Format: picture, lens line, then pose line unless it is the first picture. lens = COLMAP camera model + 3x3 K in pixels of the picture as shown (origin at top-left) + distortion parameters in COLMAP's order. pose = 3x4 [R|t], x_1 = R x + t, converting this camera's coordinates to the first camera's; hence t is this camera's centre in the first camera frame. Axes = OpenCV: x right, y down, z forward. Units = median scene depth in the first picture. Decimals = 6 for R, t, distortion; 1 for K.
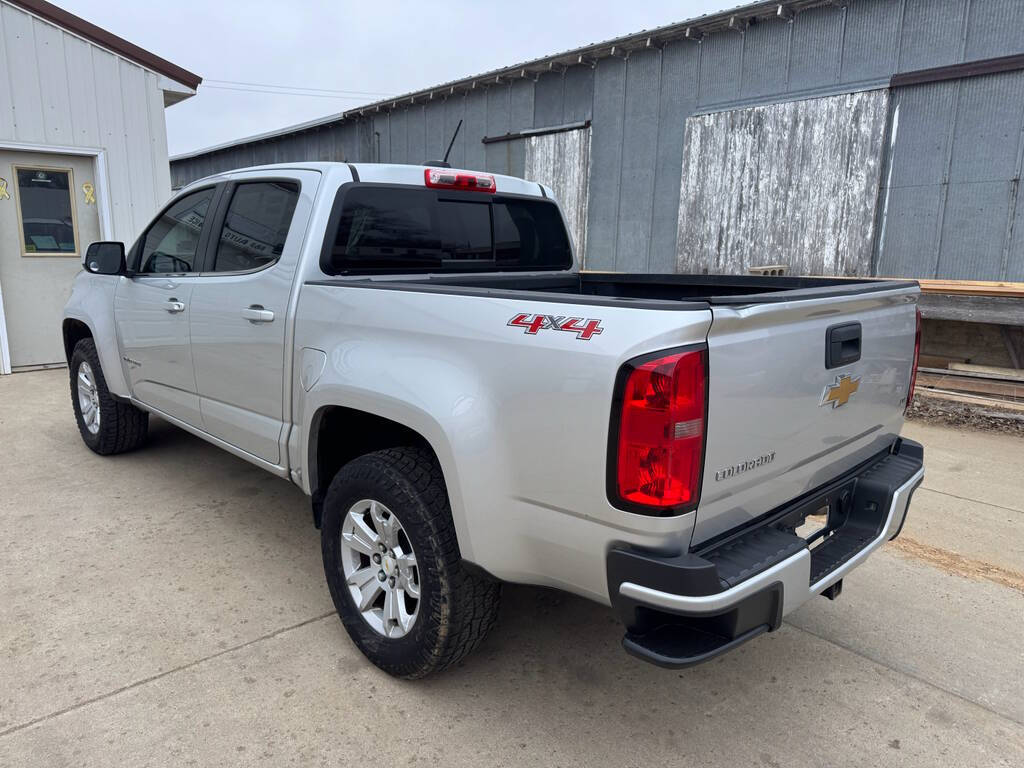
lens RADIAL K [[722.5, 0, 518.6], [0, 722.5, 385.5], [0, 0, 1]] dist [0.039236, -0.045368]
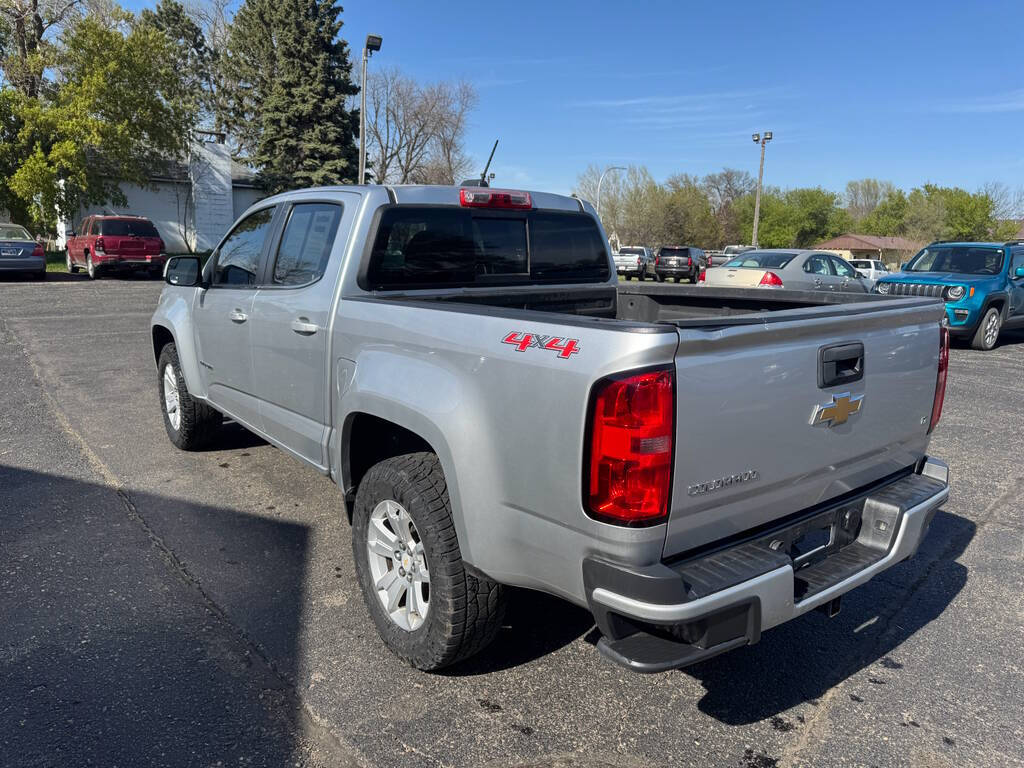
lens RADIAL K [[722.5, 0, 514.7], [0, 722.5, 402.7], [0, 0, 1]] dist [0.039236, -0.045368]
pose [[0.991529, 0.019476, -0.128418, 0.081628], [-0.016705, 0.999605, 0.022614, -0.011313], [0.128808, -0.020277, 0.991462, -0.030239]]
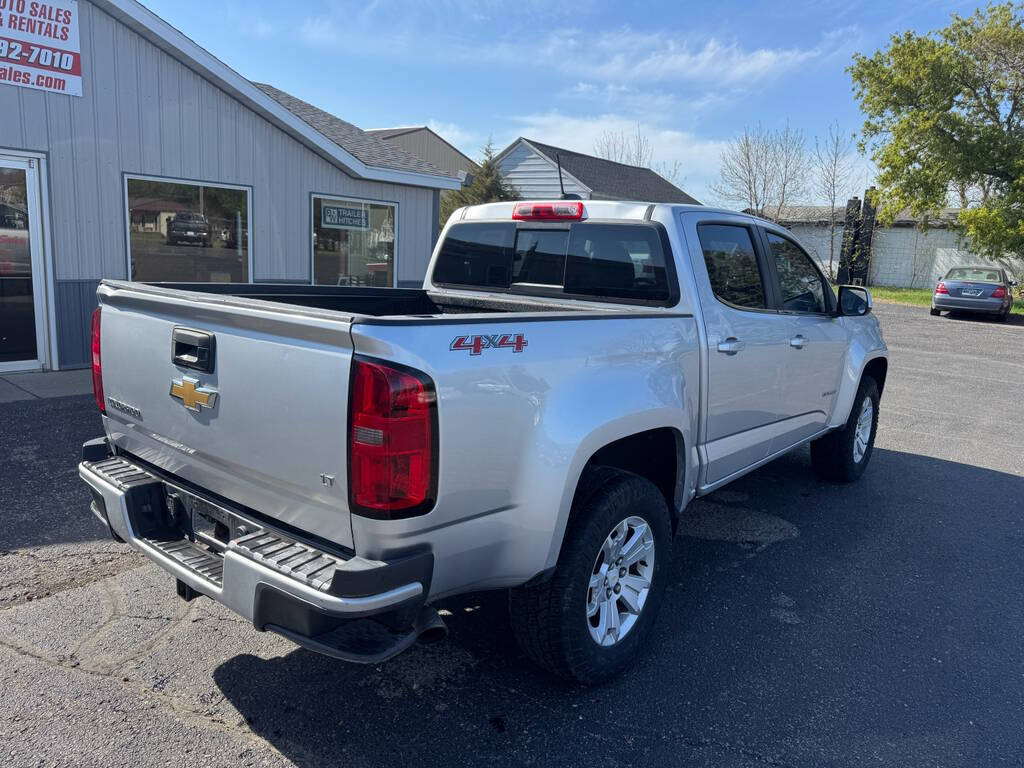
lens RADIAL K [[722.5, 0, 509.1], [0, 722.5, 387.4], [0, 0, 1]] dist [0.039236, -0.045368]
pose [[0.104159, 0.168855, -0.980122, 0.955952], [-0.241674, 0.960242, 0.139747, -0.162162], [0.964751, 0.222314, 0.140826, 0.824895]]
